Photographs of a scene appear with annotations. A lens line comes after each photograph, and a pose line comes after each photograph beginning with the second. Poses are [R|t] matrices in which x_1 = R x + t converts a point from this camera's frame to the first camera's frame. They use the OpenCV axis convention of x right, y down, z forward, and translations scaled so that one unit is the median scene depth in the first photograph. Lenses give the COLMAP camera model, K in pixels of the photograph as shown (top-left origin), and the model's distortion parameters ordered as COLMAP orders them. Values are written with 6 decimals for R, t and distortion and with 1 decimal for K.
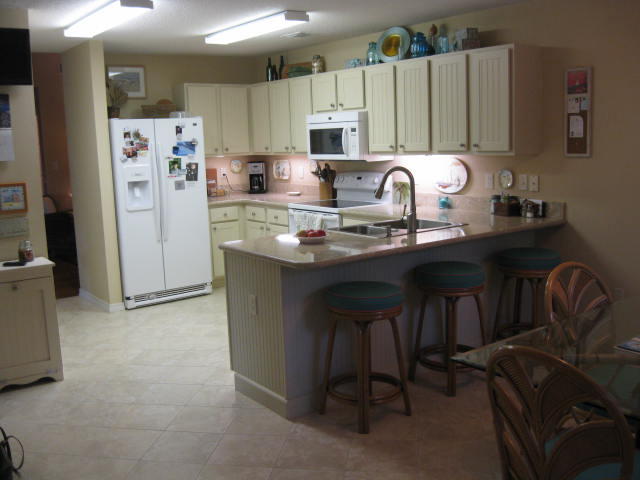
lens RADIAL K [[655.8, 0, 320.0], [0, 655.8, 240.0], [0, 0, 1]] dist [-0.089038, 0.004643]
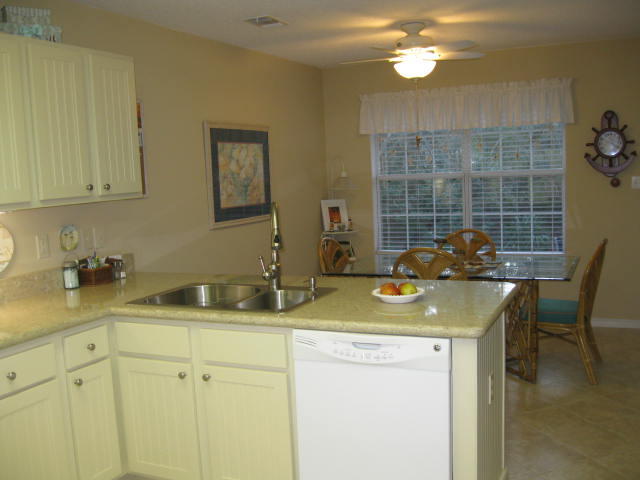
lens RADIAL K [[665.1, 0, 333.2], [0, 665.1, 239.9], [0, 0, 1]] dist [-0.135853, 0.033539]
pose [[-0.486592, -0.039774, 0.872723, -0.474665], [0.194967, 0.968825, 0.152860, -0.144956], [-0.851596, 0.244533, -0.463668, 1.095862]]
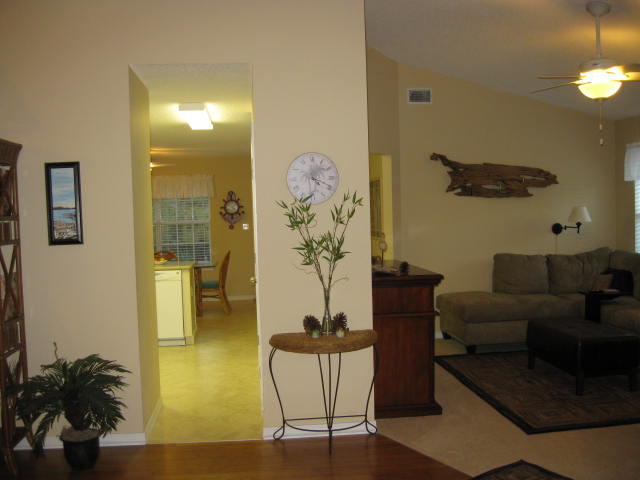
lens RADIAL K [[665.1, 0, 333.2], [0, 665.1, 239.9], [0, 0, 1]] dist [-0.135853, 0.033539]
pose [[-0.862232, 0.036166, 0.505221, -1.290358], [0.138231, 0.976386, 0.166017, -0.282288], [-0.487287, 0.212983, -0.846870, 2.051752]]
